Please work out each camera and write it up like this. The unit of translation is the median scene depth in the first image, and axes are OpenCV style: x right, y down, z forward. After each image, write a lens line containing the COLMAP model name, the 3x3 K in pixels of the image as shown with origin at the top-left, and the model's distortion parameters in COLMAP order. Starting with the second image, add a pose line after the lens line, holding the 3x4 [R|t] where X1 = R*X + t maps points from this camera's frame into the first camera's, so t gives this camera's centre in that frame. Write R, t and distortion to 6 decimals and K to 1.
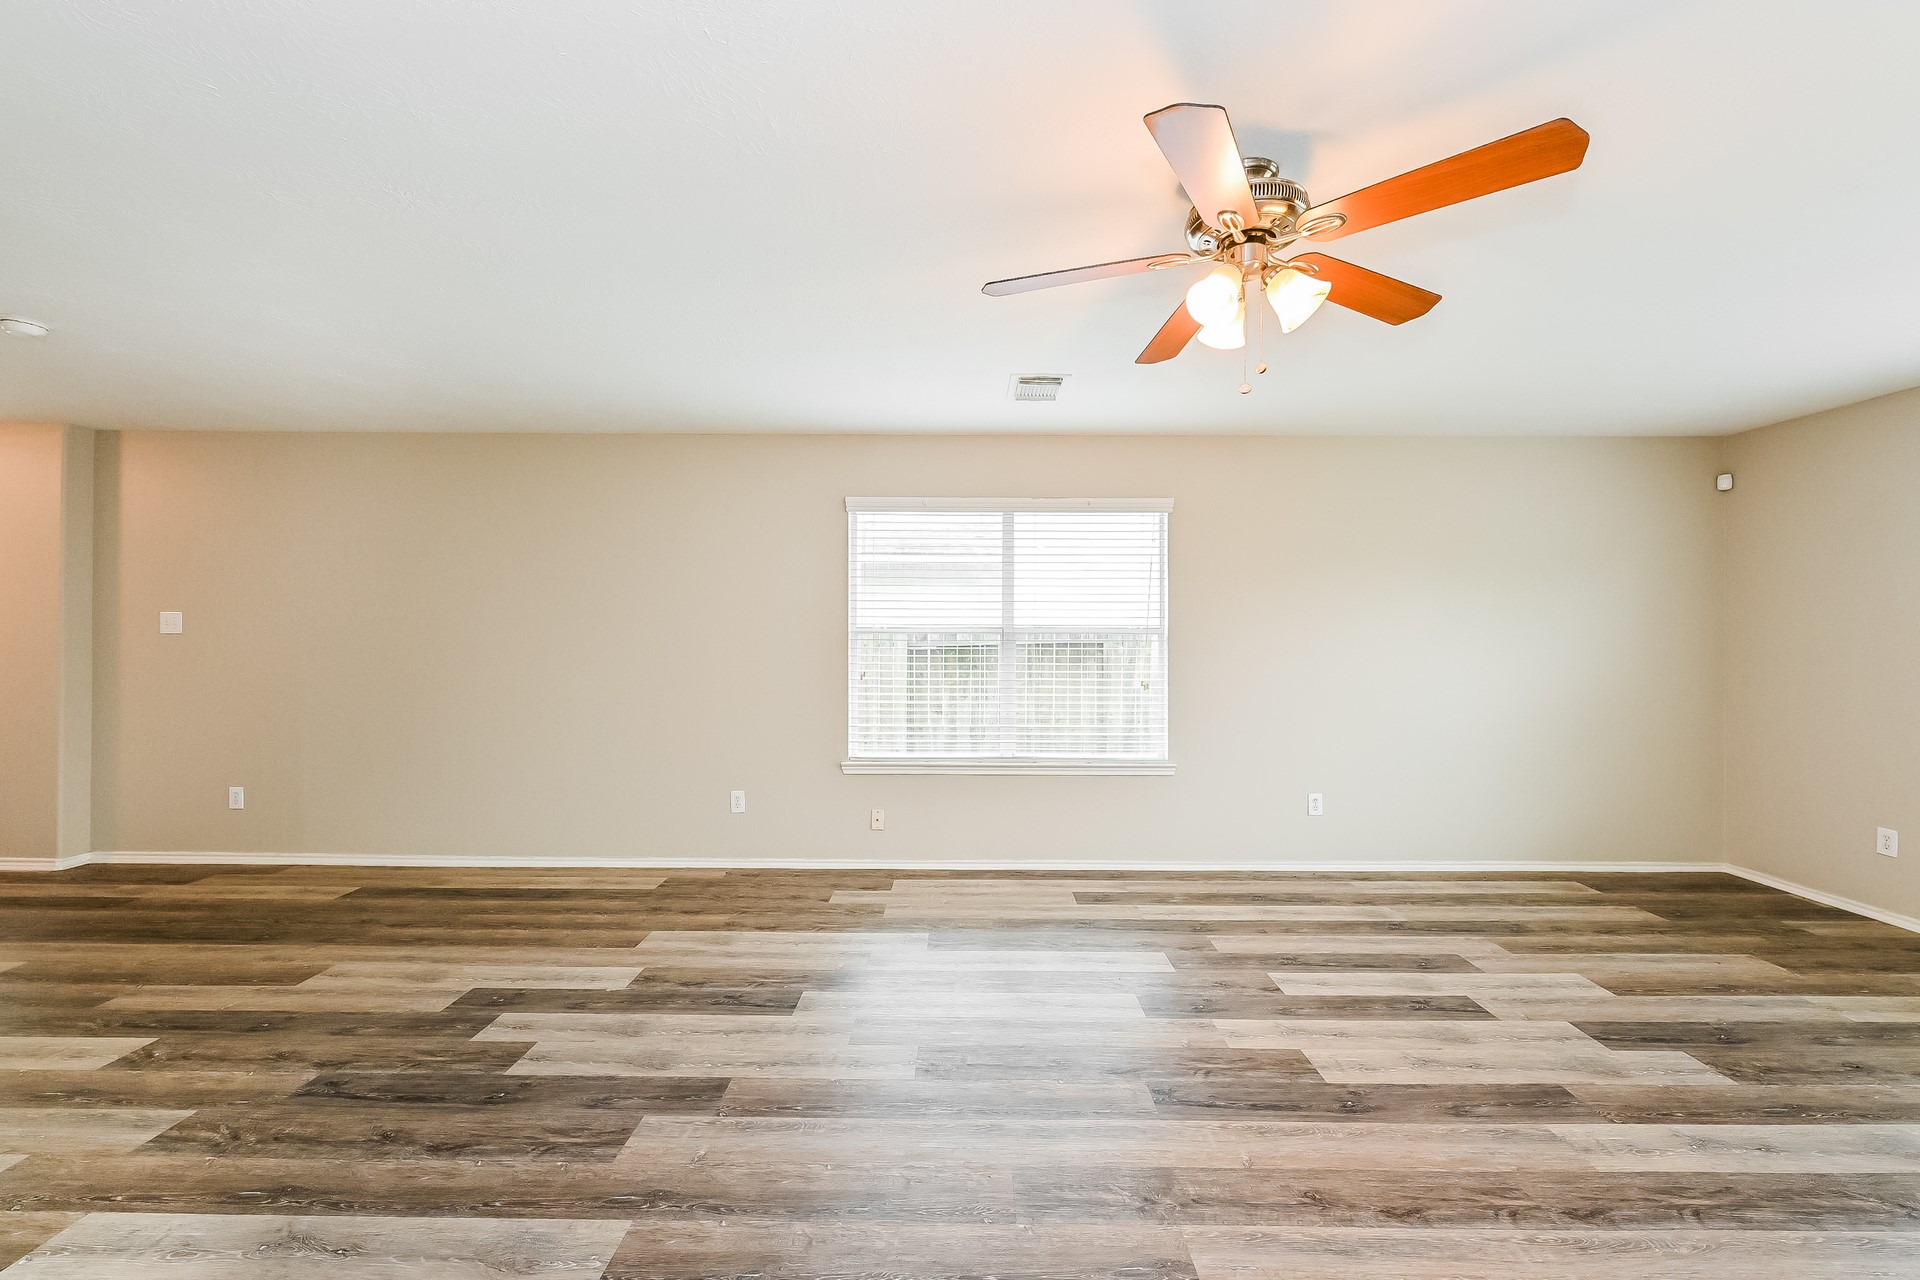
lens RADIAL K [[759.6, 0, 963.4], [0, 759.6, 620.4], [0, 0, 1]] dist [0.000038, 0.000059]
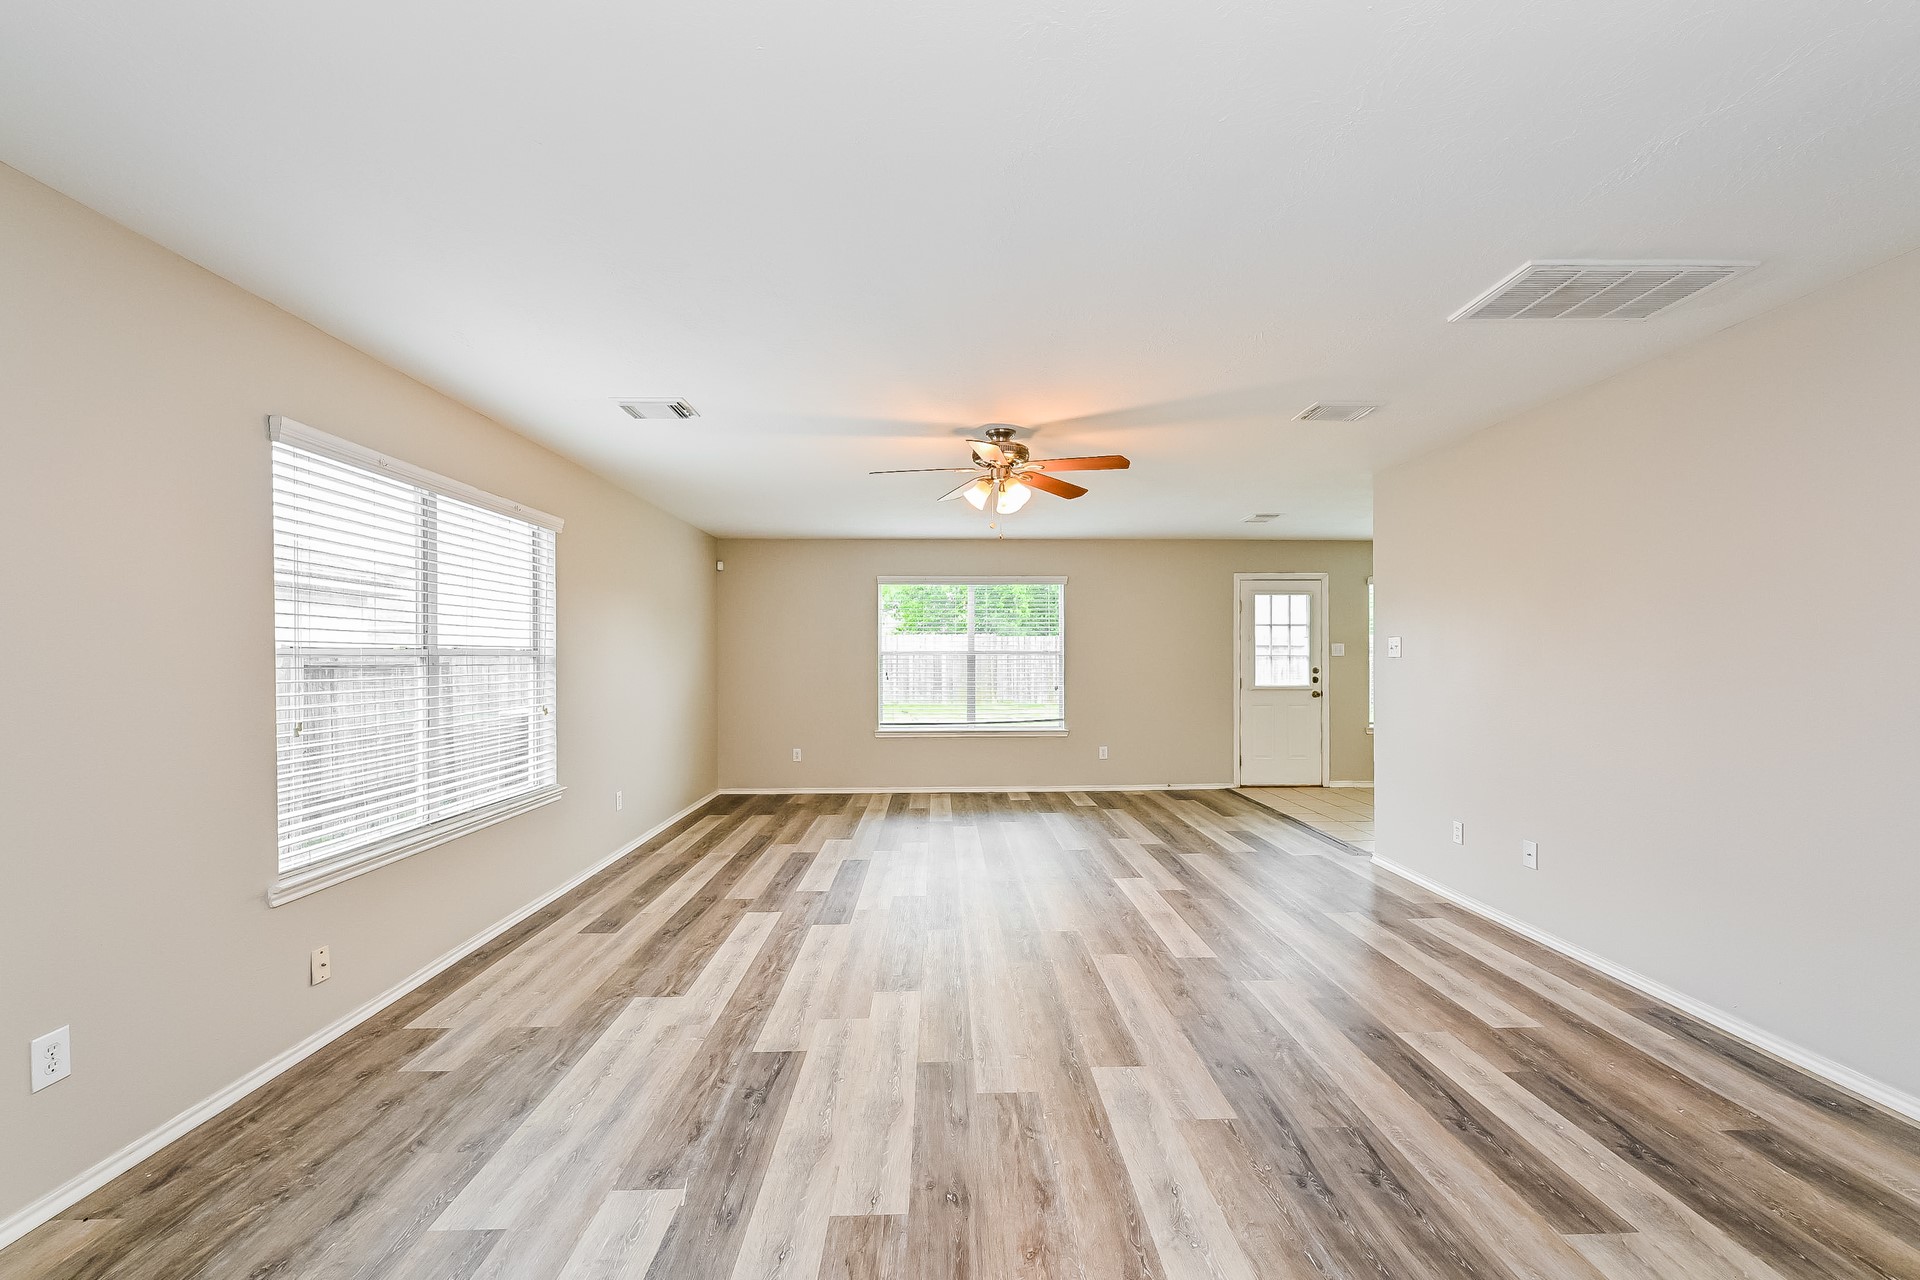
lens RADIAL K [[778.2, 0, 960.0], [0, 778.2, 640.0], [0, 0, 1]] dist [0.000455, 0.000075]
pose [[-0.035350, 0.017403, 0.999223, -1.131944], [-0.015010, 0.999726, -0.017943, 0.011619], [-0.999262, -0.015633, -0.035079, 0.780086]]
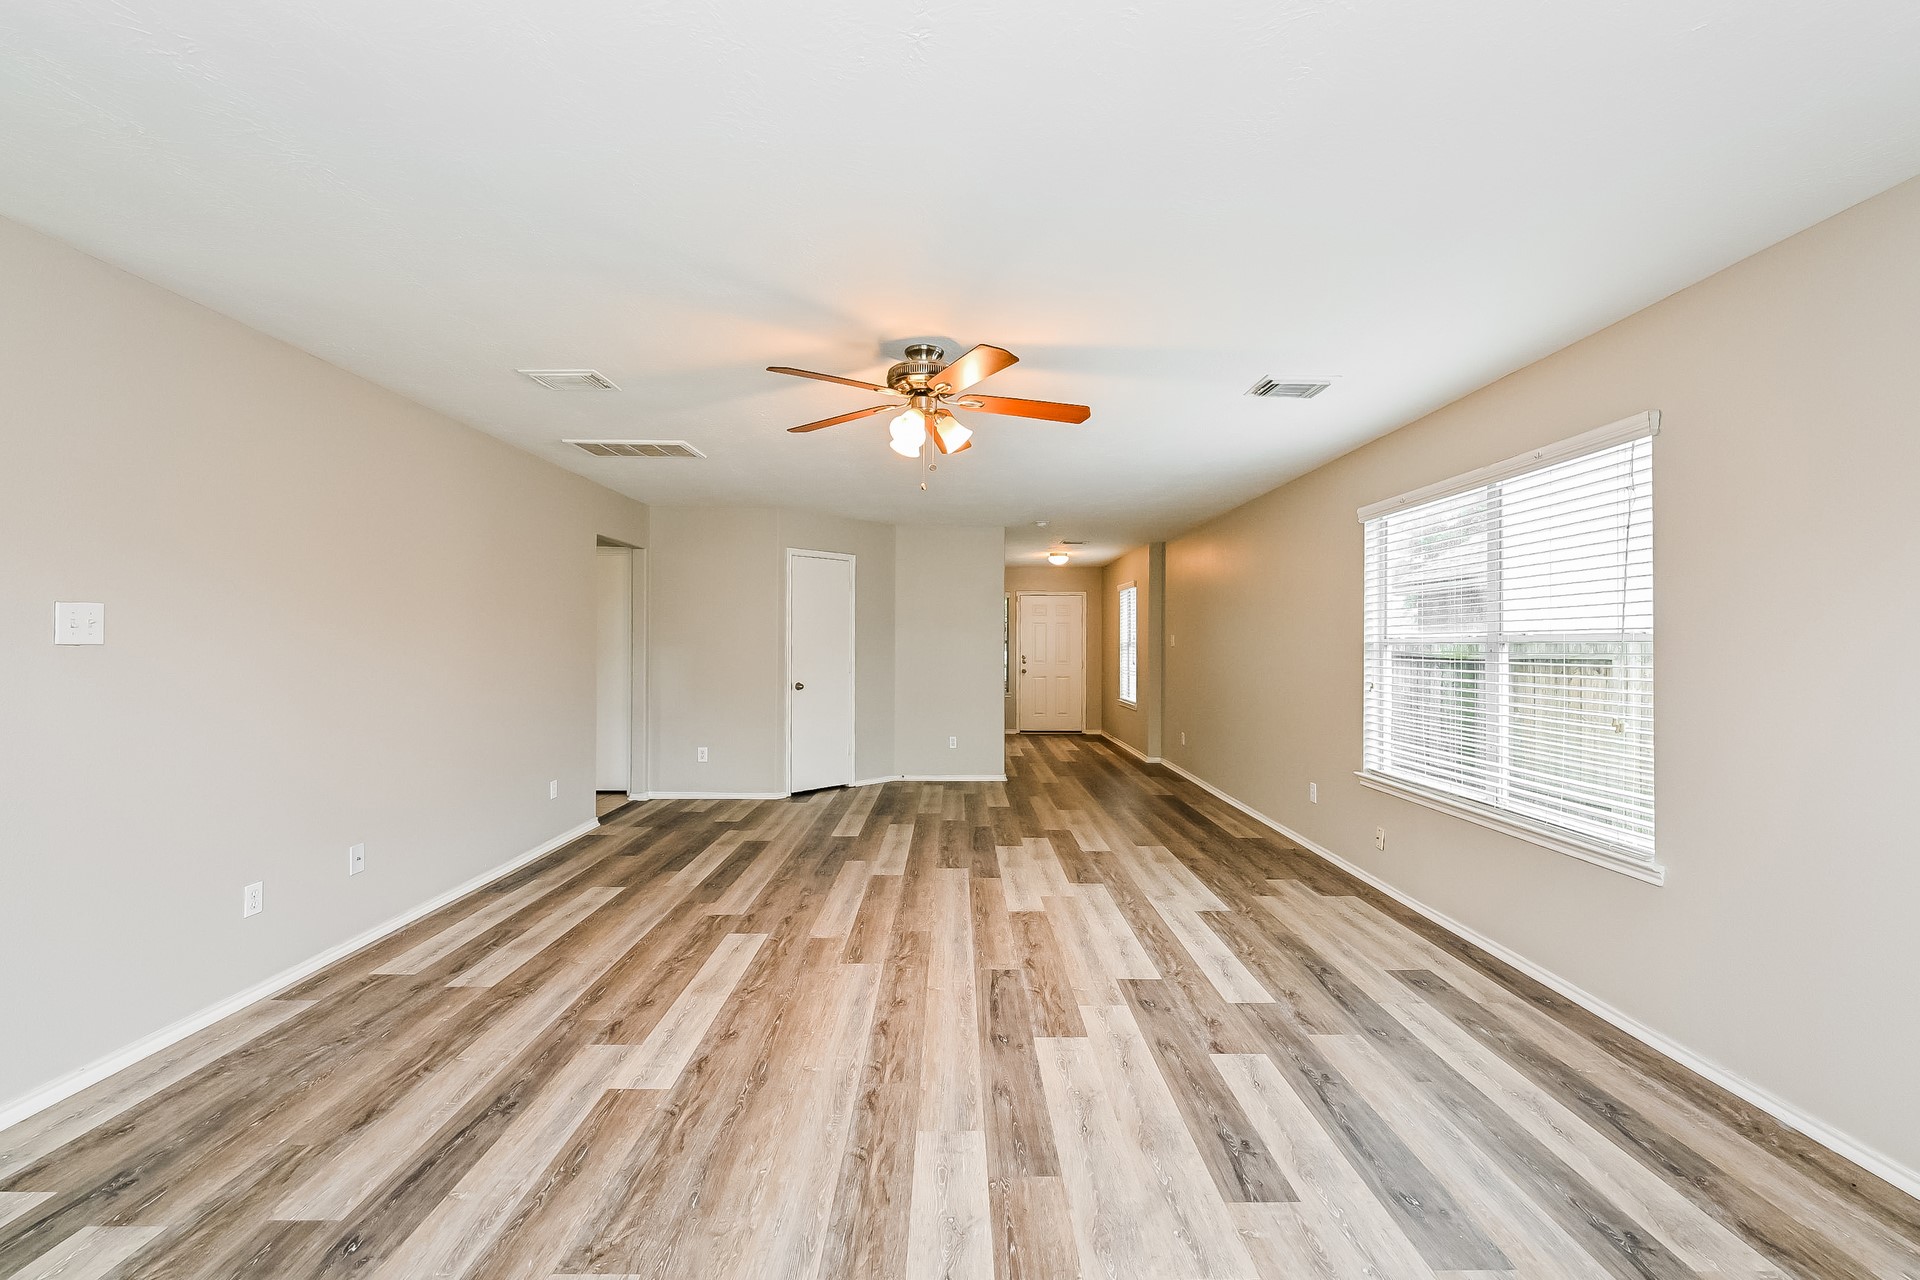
lens RADIAL K [[770.3, 0, 961.1], [0, 770.3, 657.4], [0, 0, 1]] dist [-0.001077, 0.000016]
pose [[0.017413, 0.010720, -0.999791, 1.269770], [0.015500, 0.999819, 0.010991, 0.023291], [0.999728, -0.015689, 0.017244, 0.692250]]
